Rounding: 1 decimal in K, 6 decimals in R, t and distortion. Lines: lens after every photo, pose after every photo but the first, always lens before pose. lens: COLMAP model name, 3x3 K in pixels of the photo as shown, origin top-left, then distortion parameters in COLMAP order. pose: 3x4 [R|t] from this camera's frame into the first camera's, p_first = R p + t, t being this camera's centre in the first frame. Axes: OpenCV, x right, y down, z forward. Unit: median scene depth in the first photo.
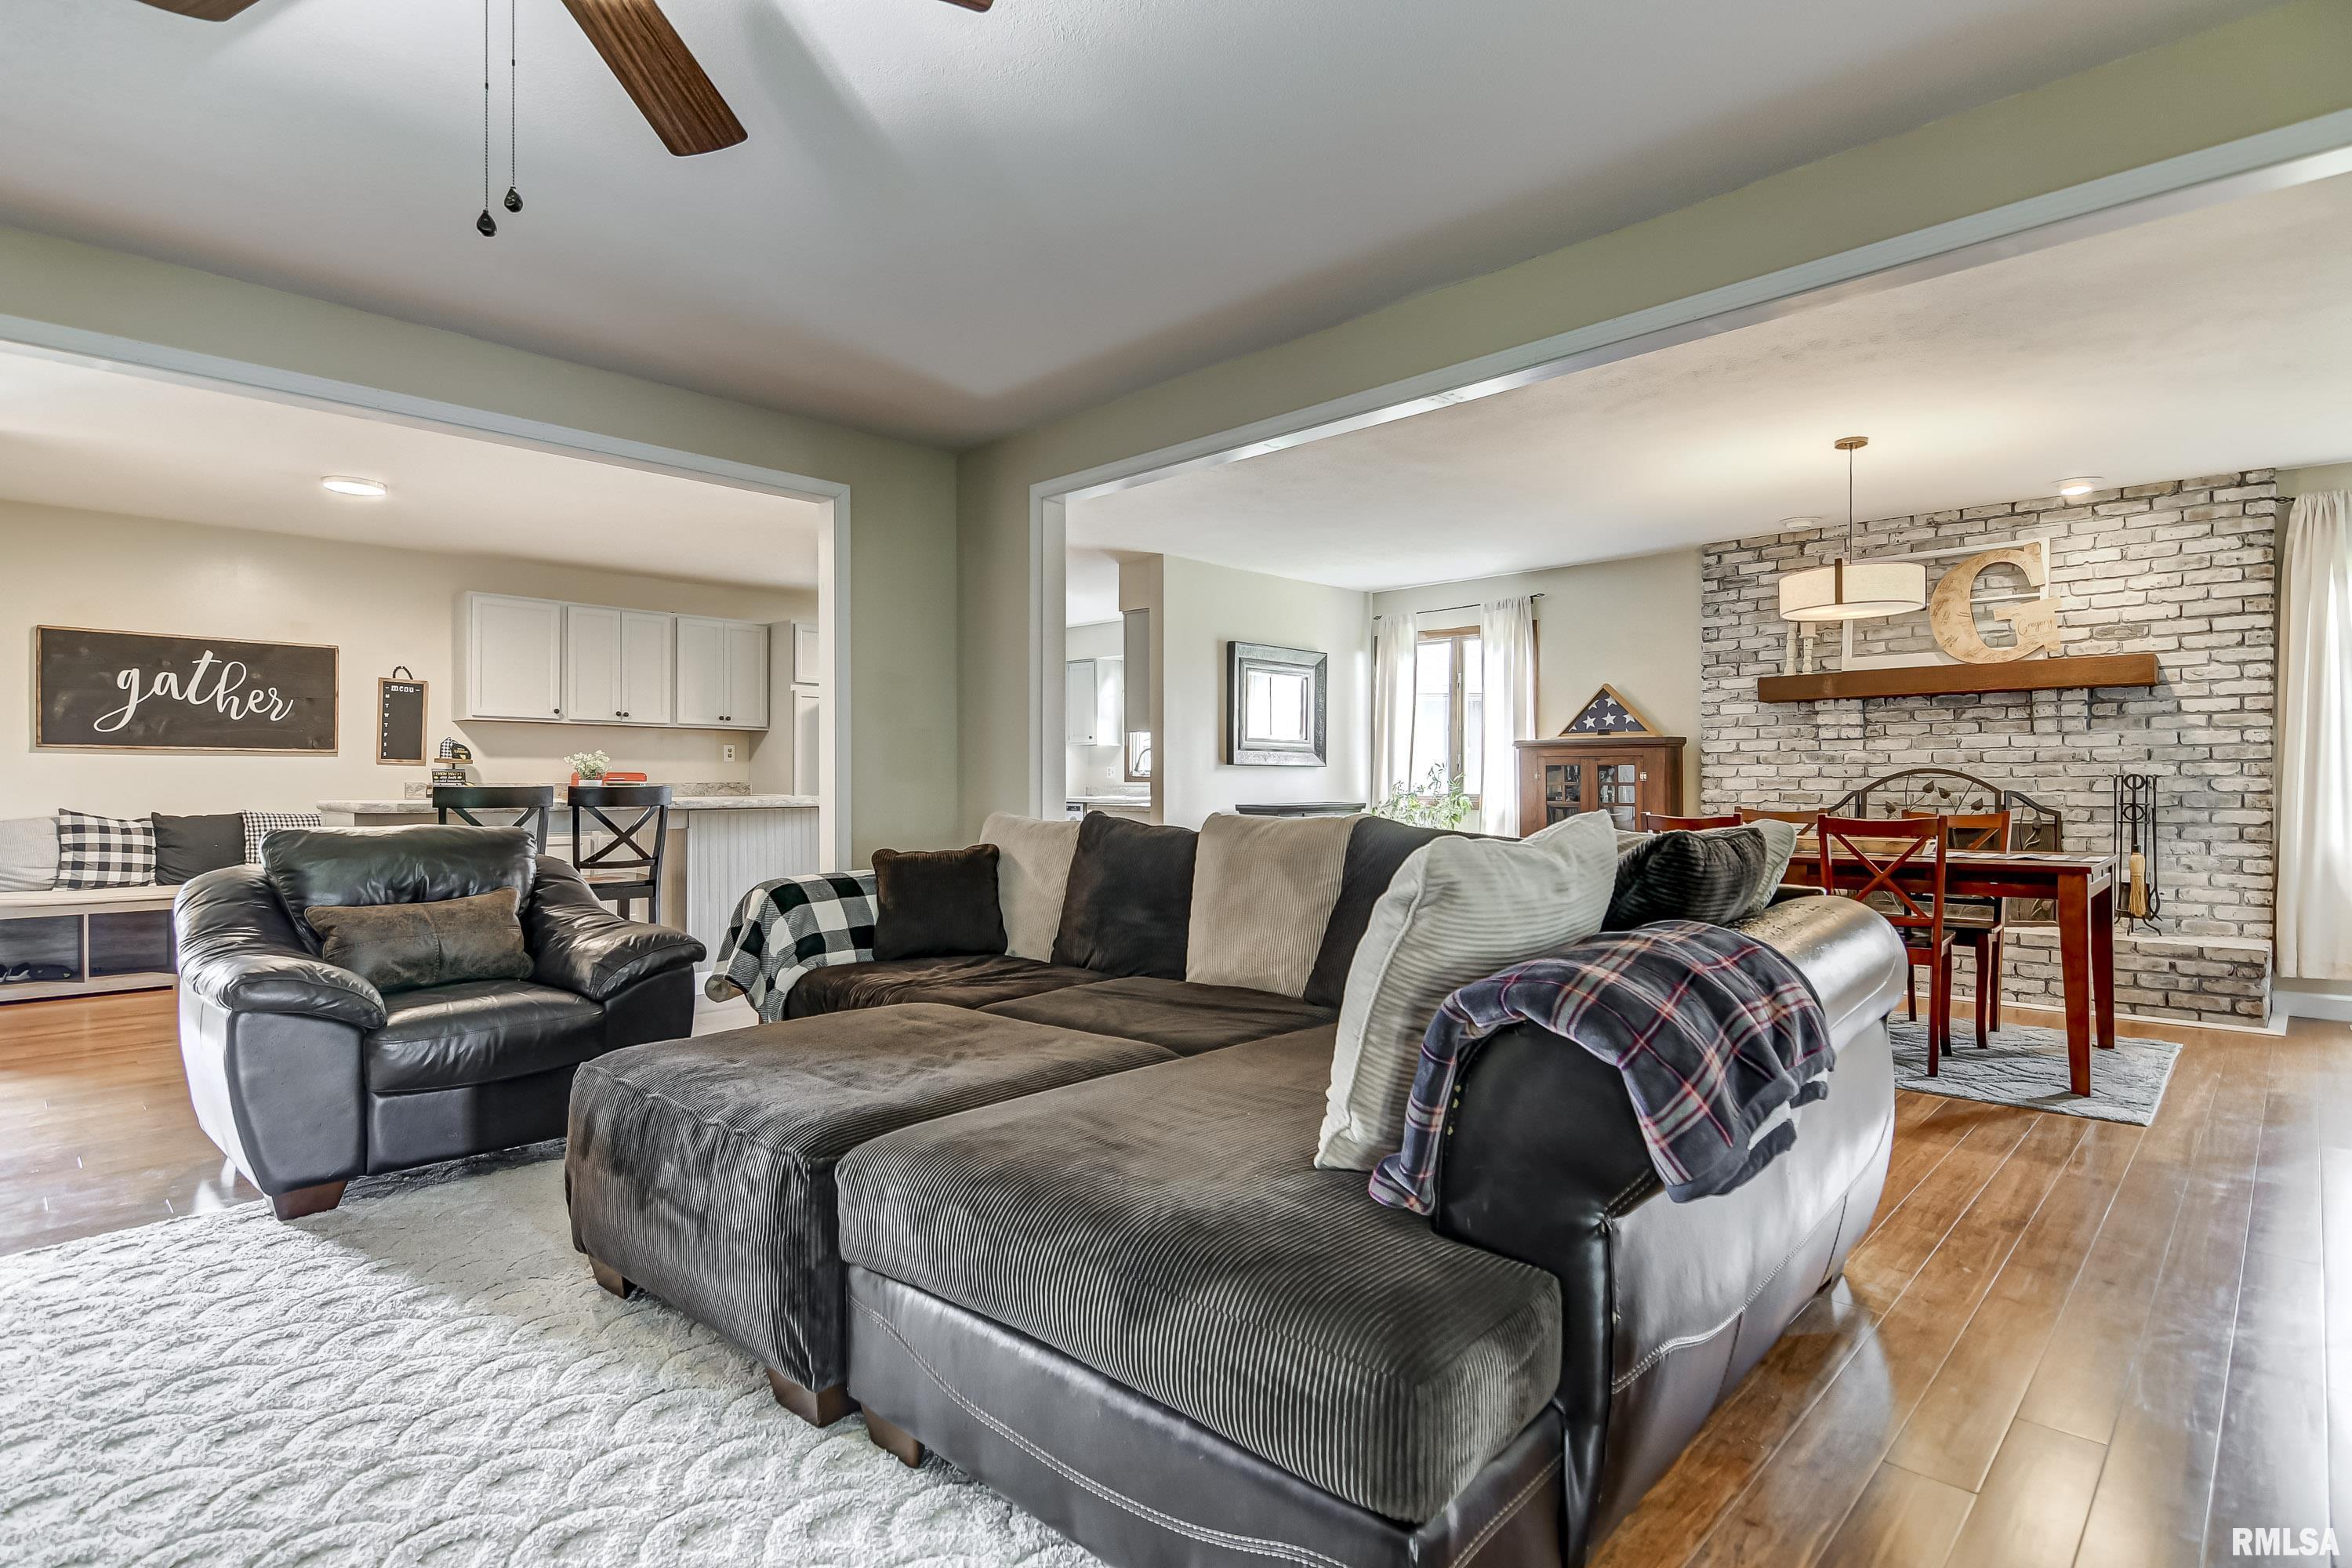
lens RADIAL K [[1175.6, 0, 1167.6], [0, 1175.6, 790.4], [0, 0, 1]] dist [-0.007345, -0.001036]
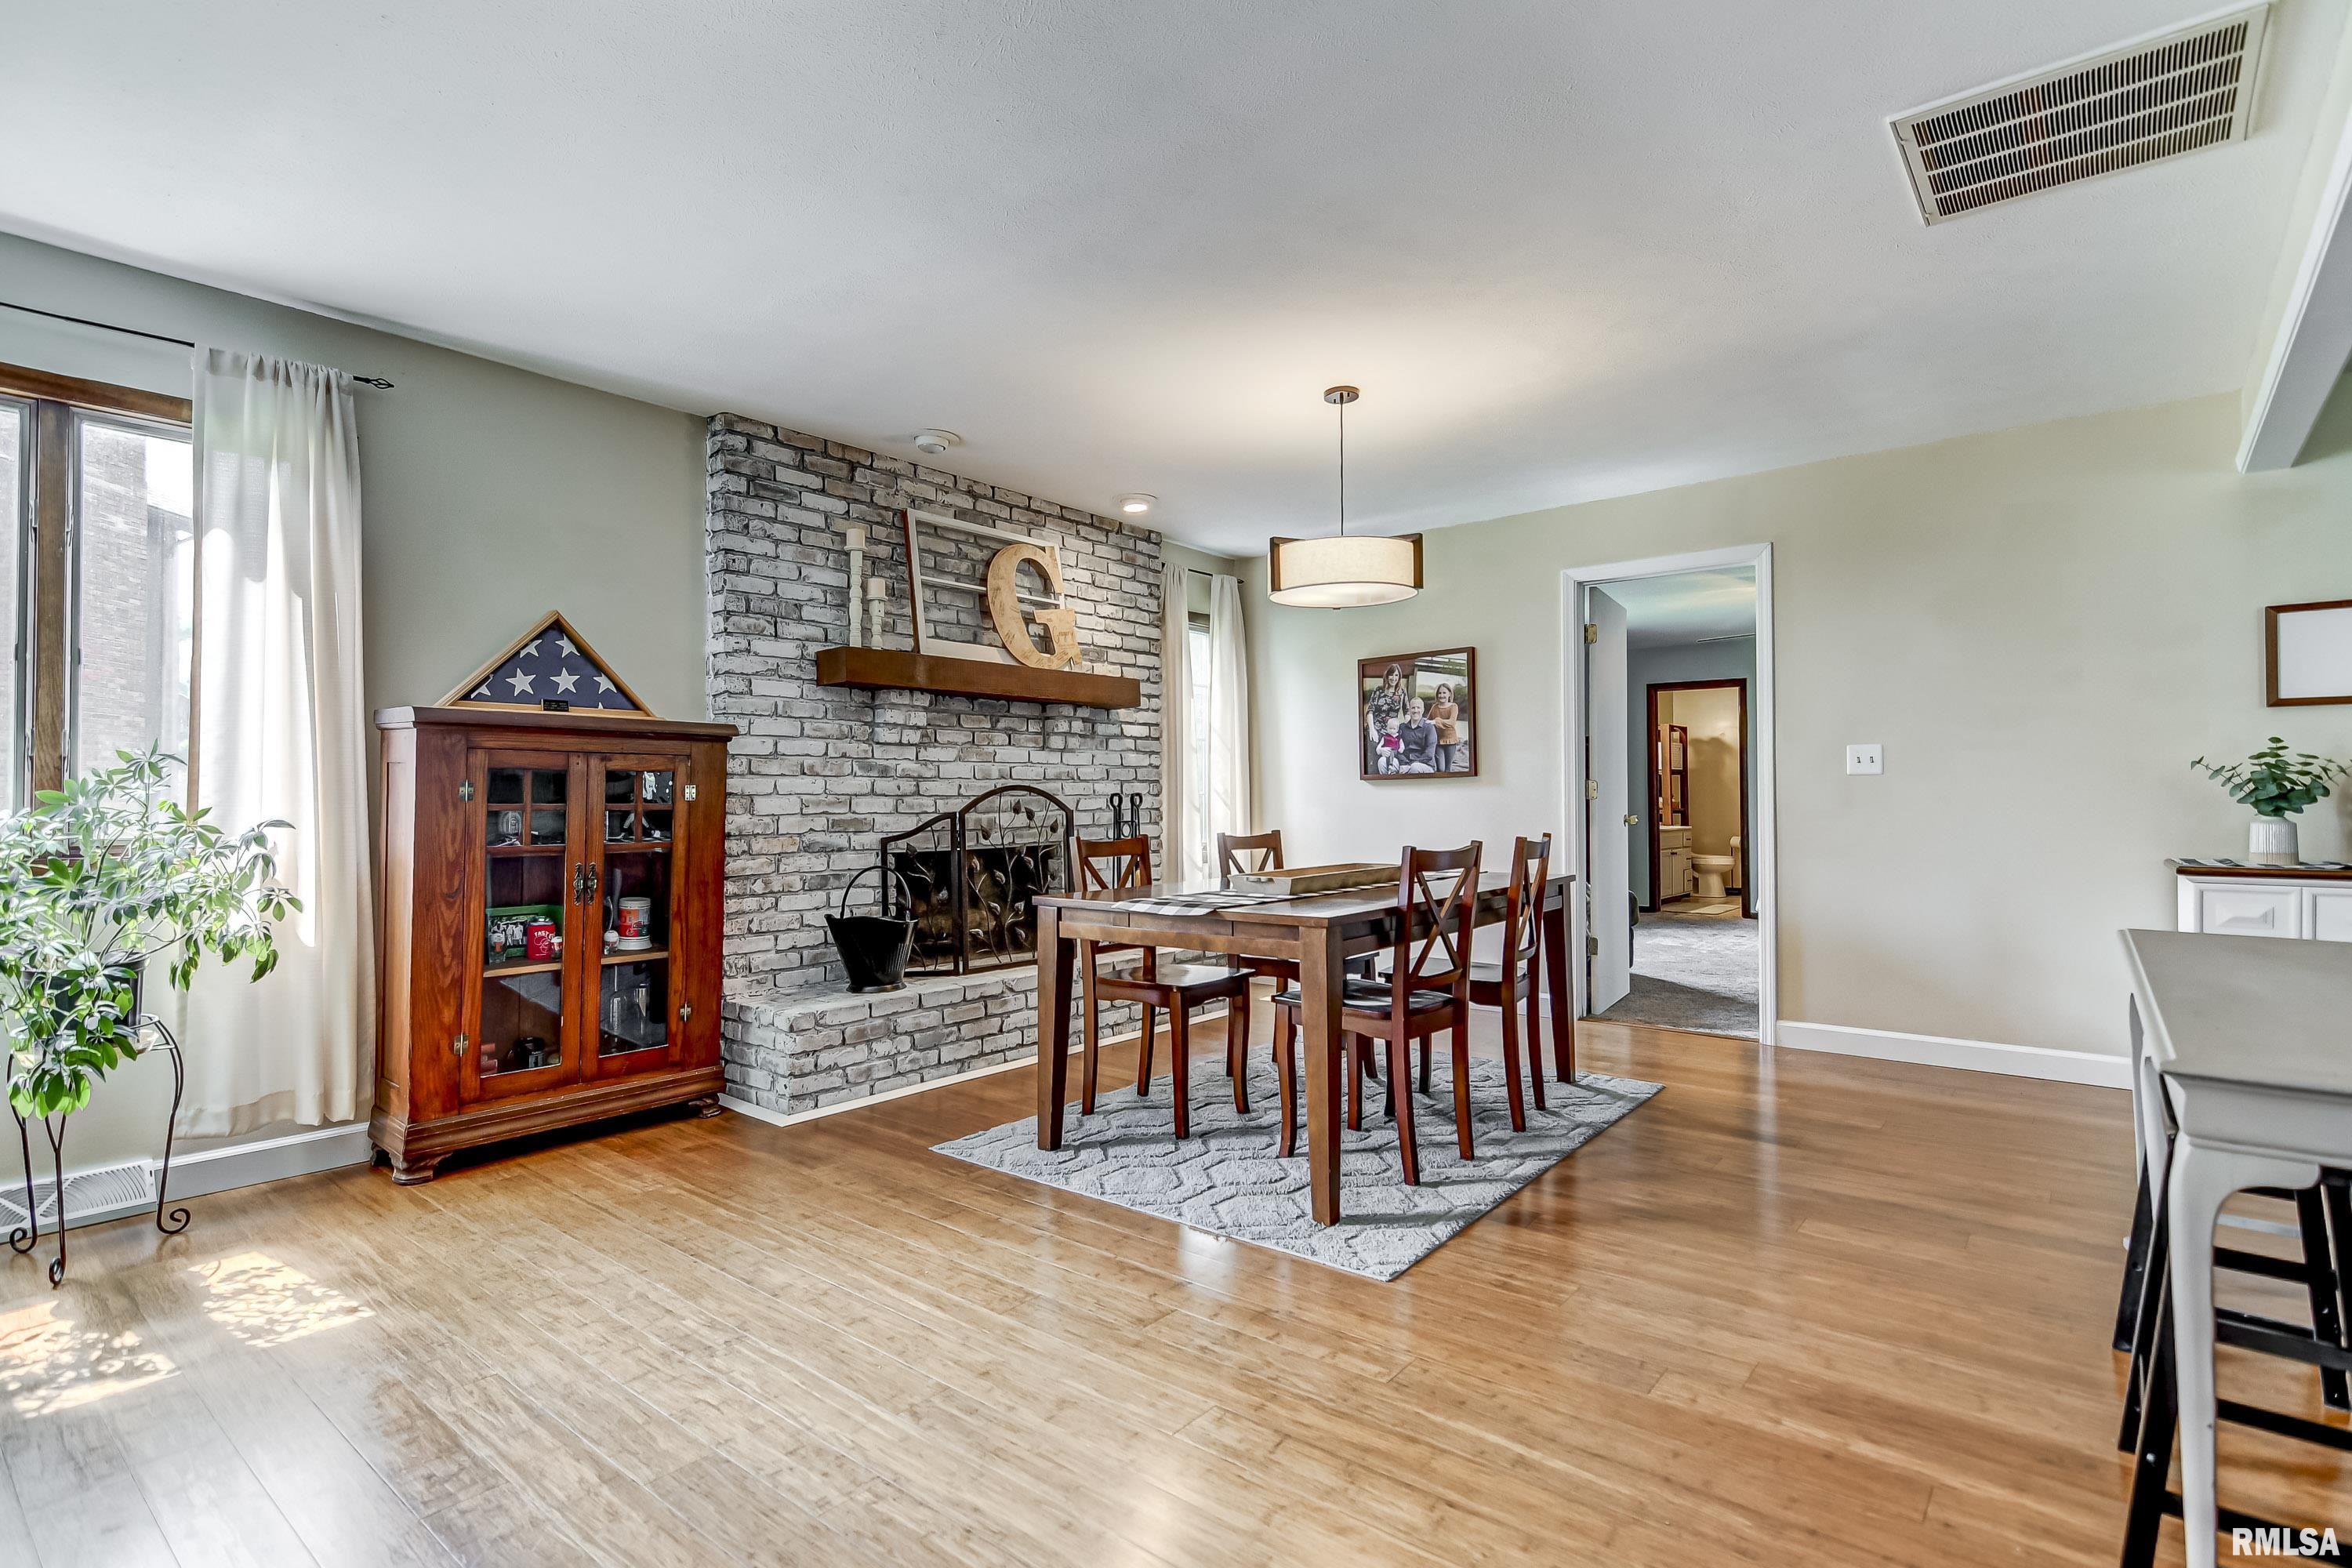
lens RADIAL K [[1142.3, 0, 1167.7], [0, 1142.3, 789.1], [0, 0, 1]] dist [0.004195, 0.000017]
pose [[-0.085757, 0.008539, 0.996280, -0.168628], [0.011060, 0.999910, -0.007618, -0.007851], [-0.996255, 0.010366, -0.085844, 0.914323]]
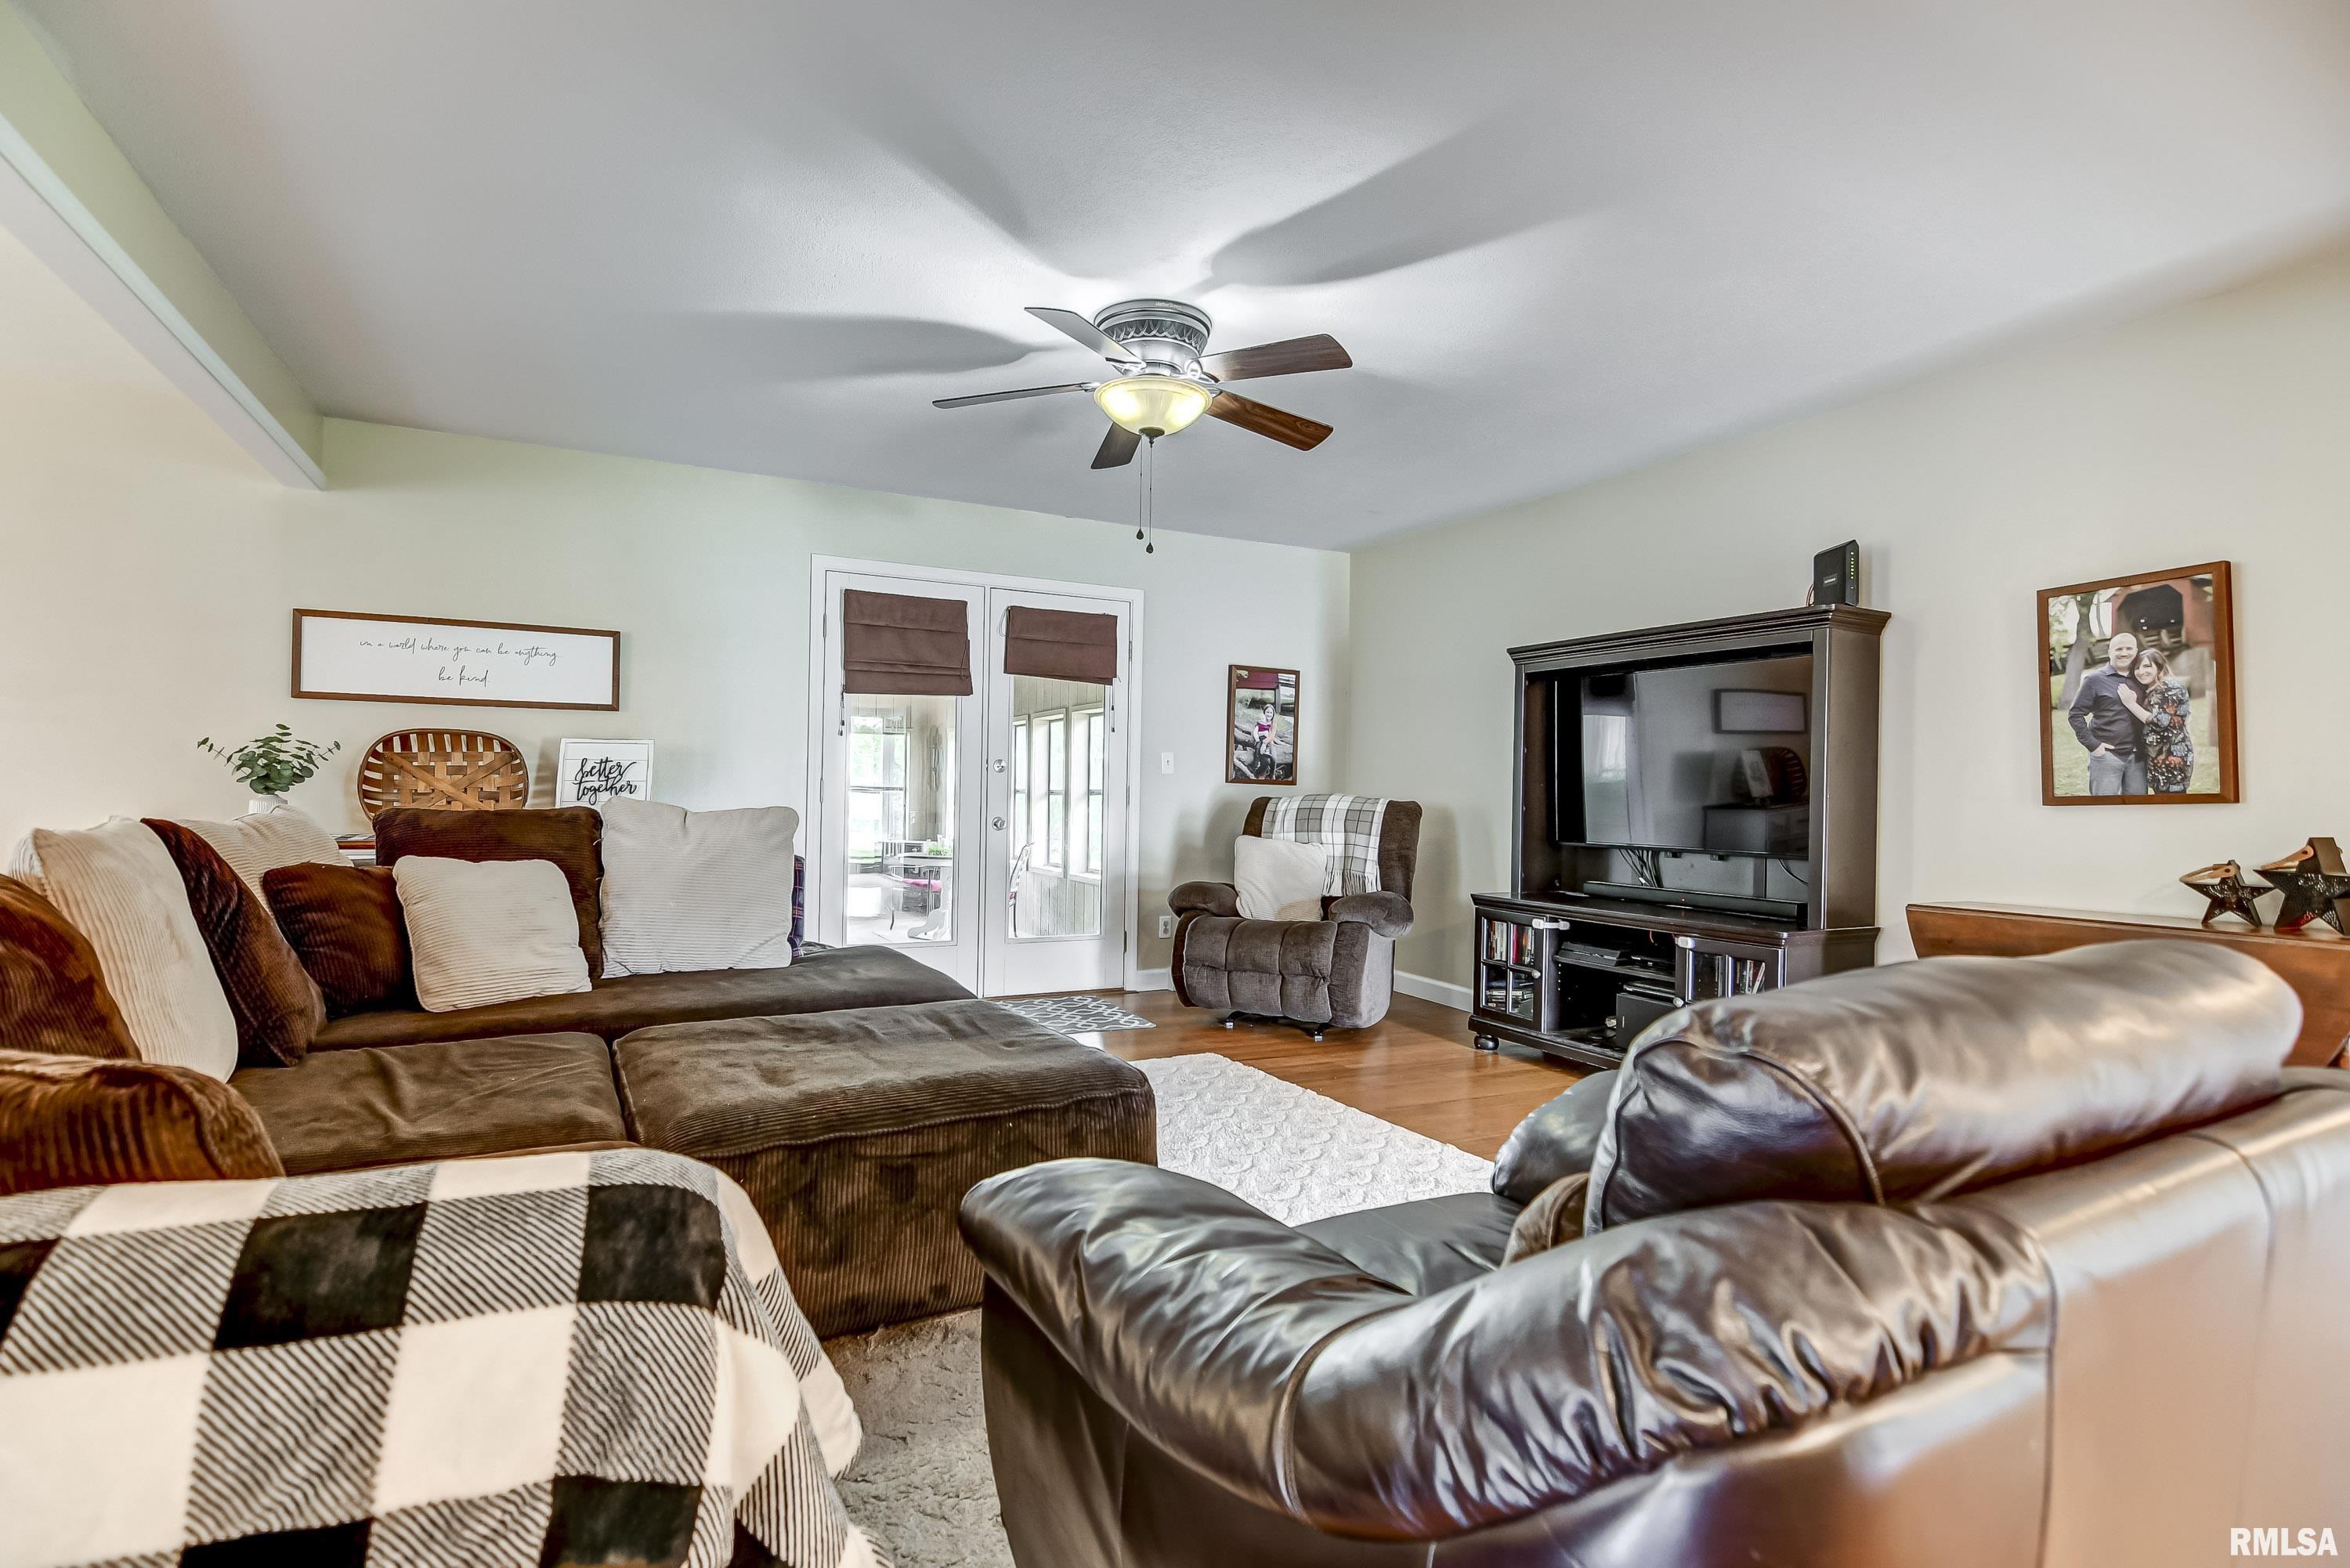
lens RADIAL K [[1135.8, 0, 1169.0], [0, 1135.8, 783.5], [0, 0, 1]] dist [0.001658, -0.002398]
pose [[-0.951435, -0.011428, 0.307637, -0.321935], [-0.013377, 0.999902, -0.004226, -0.002638], [-0.307558, -0.008136, -0.951494, 0.759708]]
